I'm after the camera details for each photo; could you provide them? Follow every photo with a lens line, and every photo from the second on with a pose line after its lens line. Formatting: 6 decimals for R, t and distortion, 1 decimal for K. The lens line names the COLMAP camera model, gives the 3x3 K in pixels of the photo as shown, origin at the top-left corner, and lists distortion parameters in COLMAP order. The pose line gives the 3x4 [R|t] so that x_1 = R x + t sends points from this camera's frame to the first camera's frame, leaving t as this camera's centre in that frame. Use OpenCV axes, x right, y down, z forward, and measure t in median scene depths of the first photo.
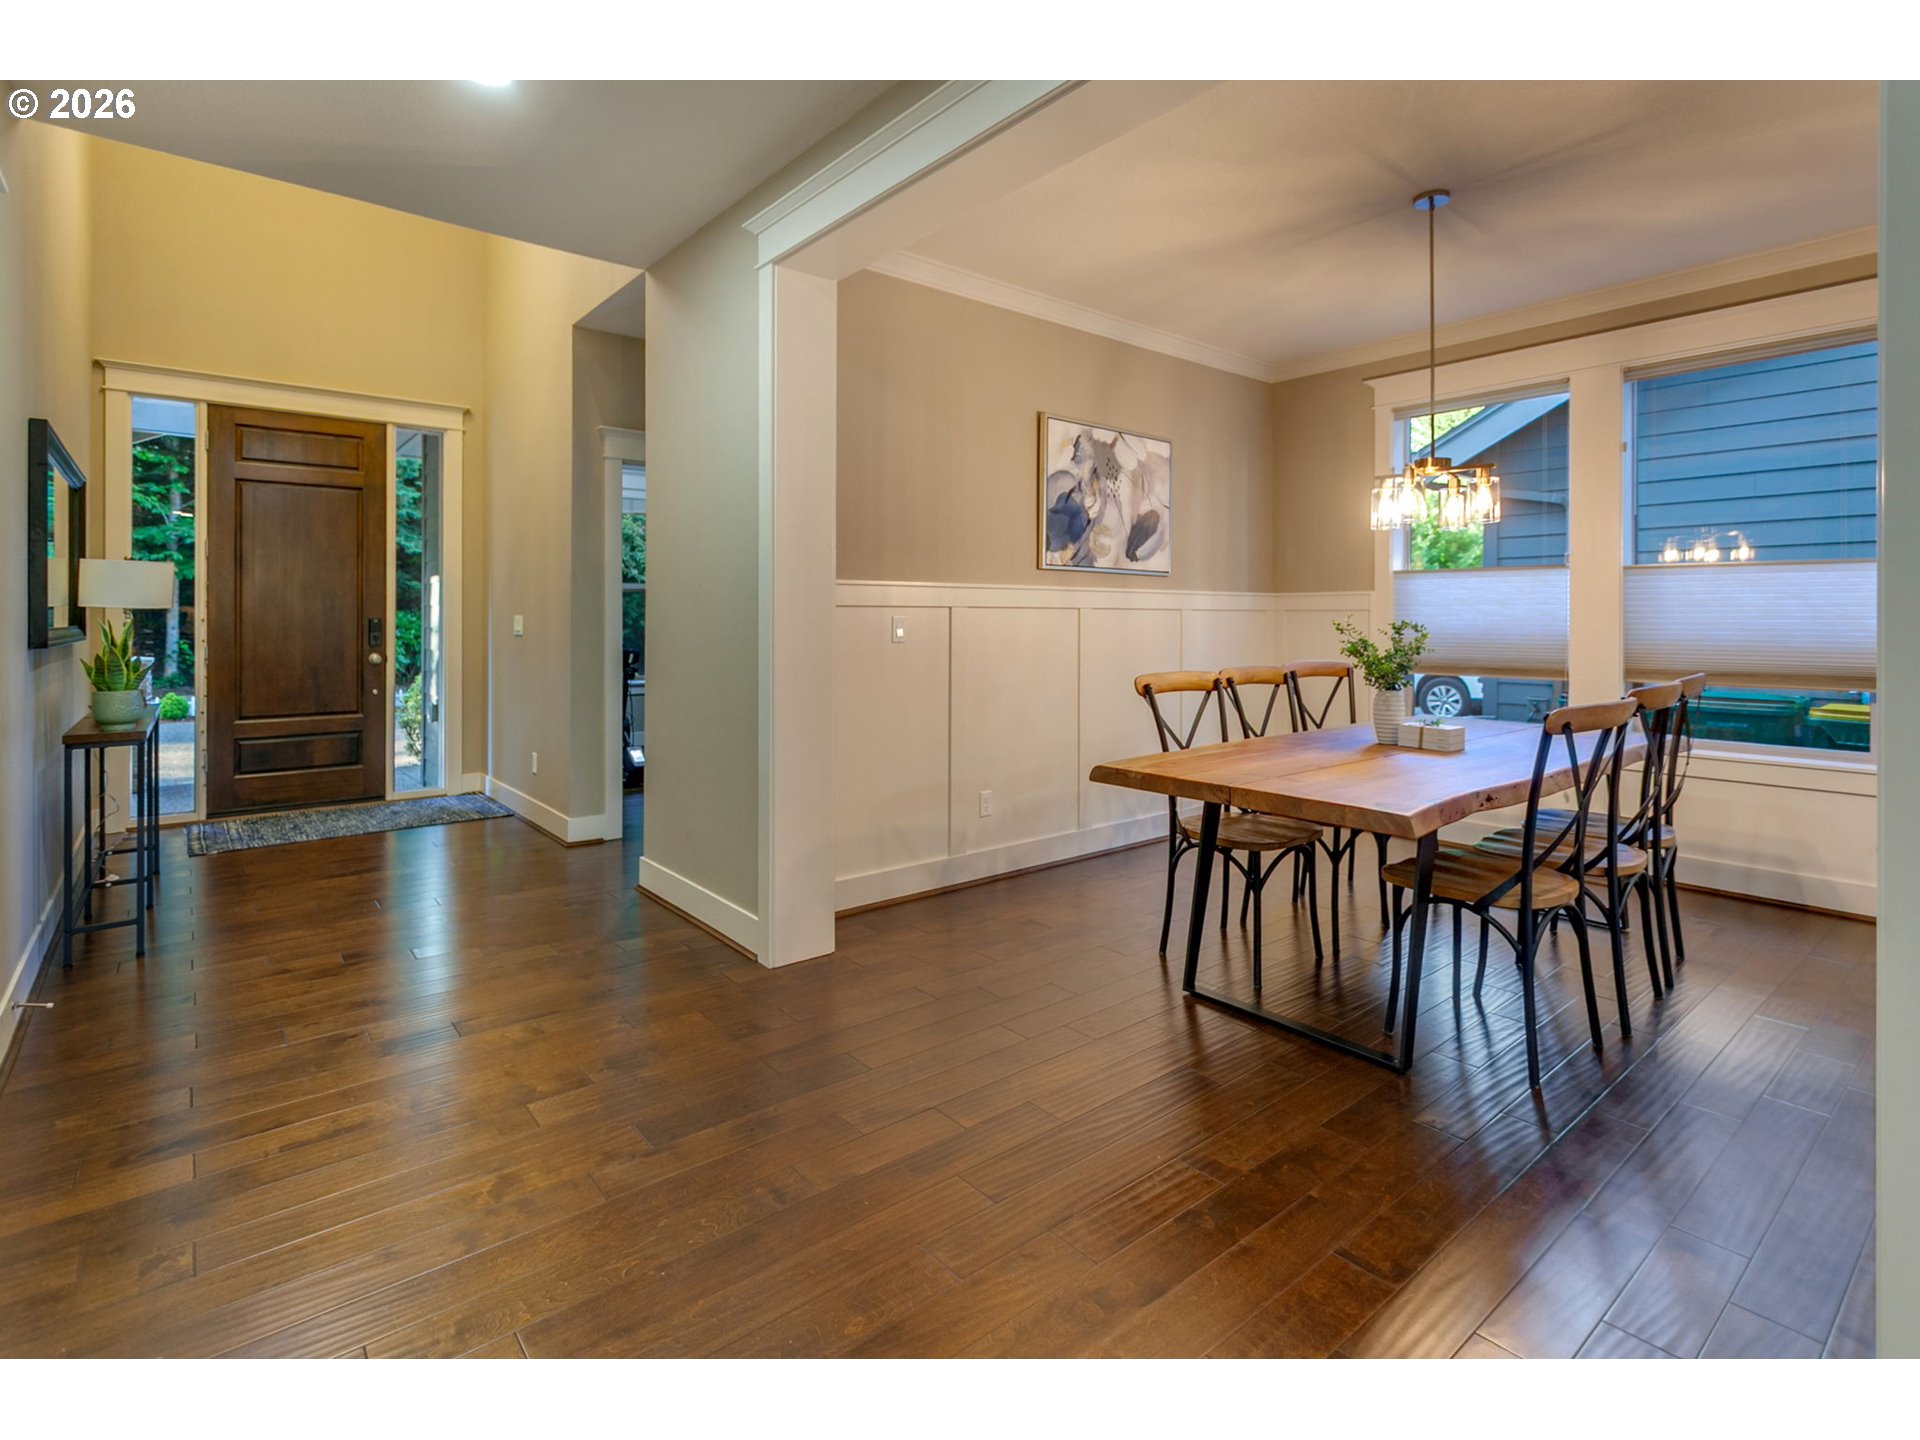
lens RADIAL K [[939.1, 0, 958.2], [0, 939.1, 621.0], [0, 0, 1]] dist [0.002507, 0.005724]
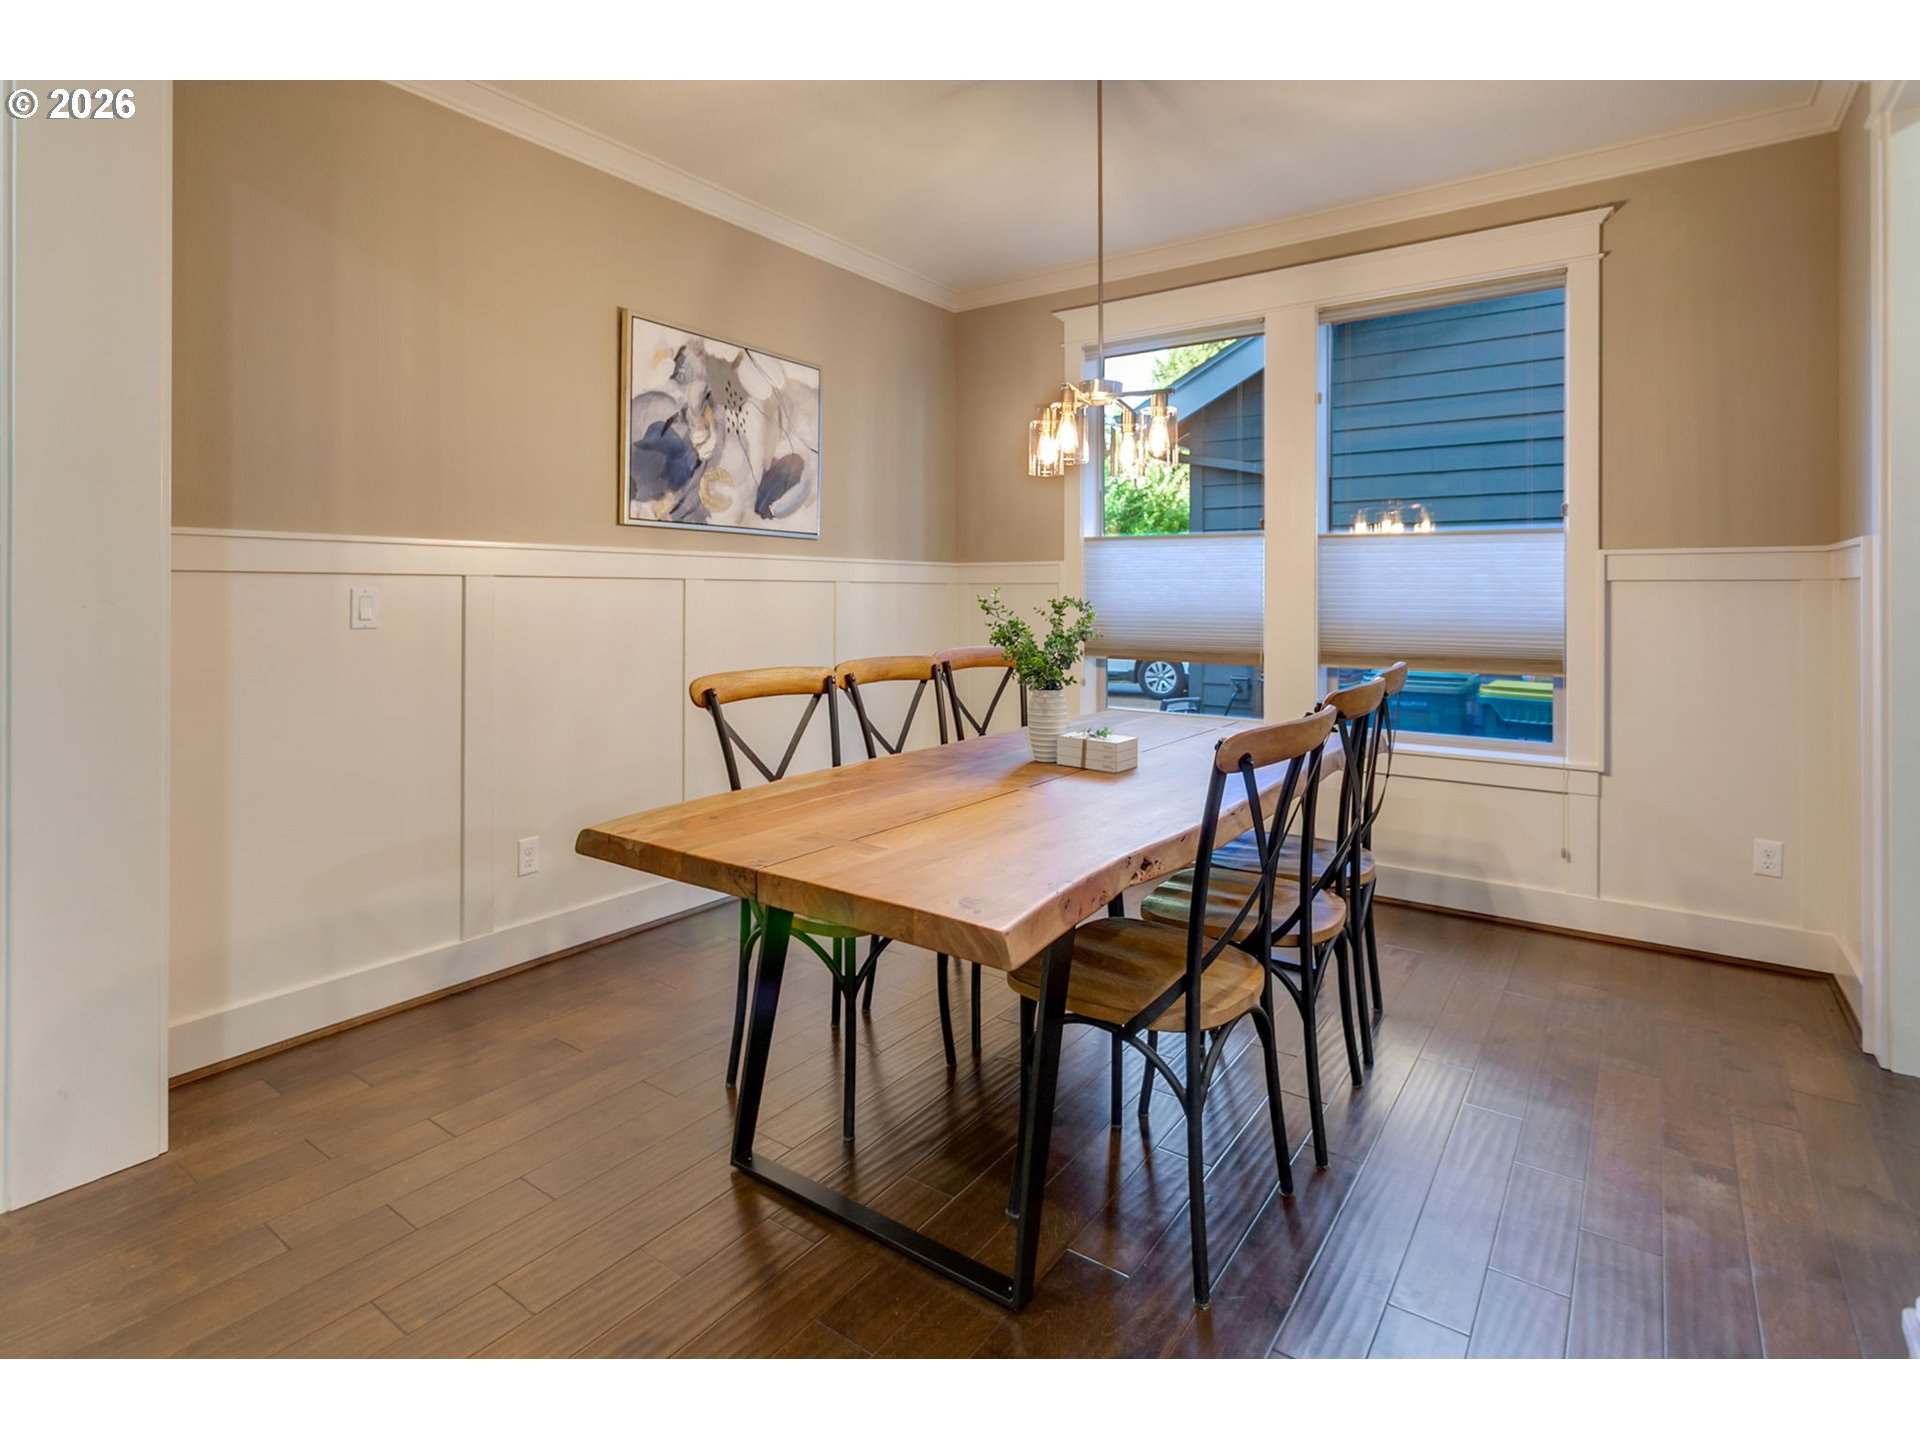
lens RADIAL K [[972.0, 0, 956.9], [0, 972.0, 595.3], [0, 0, 1]] dist [0.001206, 0.000955]
pose [[0.966364, 0.001652, 0.257172, 0.152730], [-0.001560, 0.999999, -0.000560, -0.000595], [-0.257173, 0.000140, 0.966365, 0.218451]]
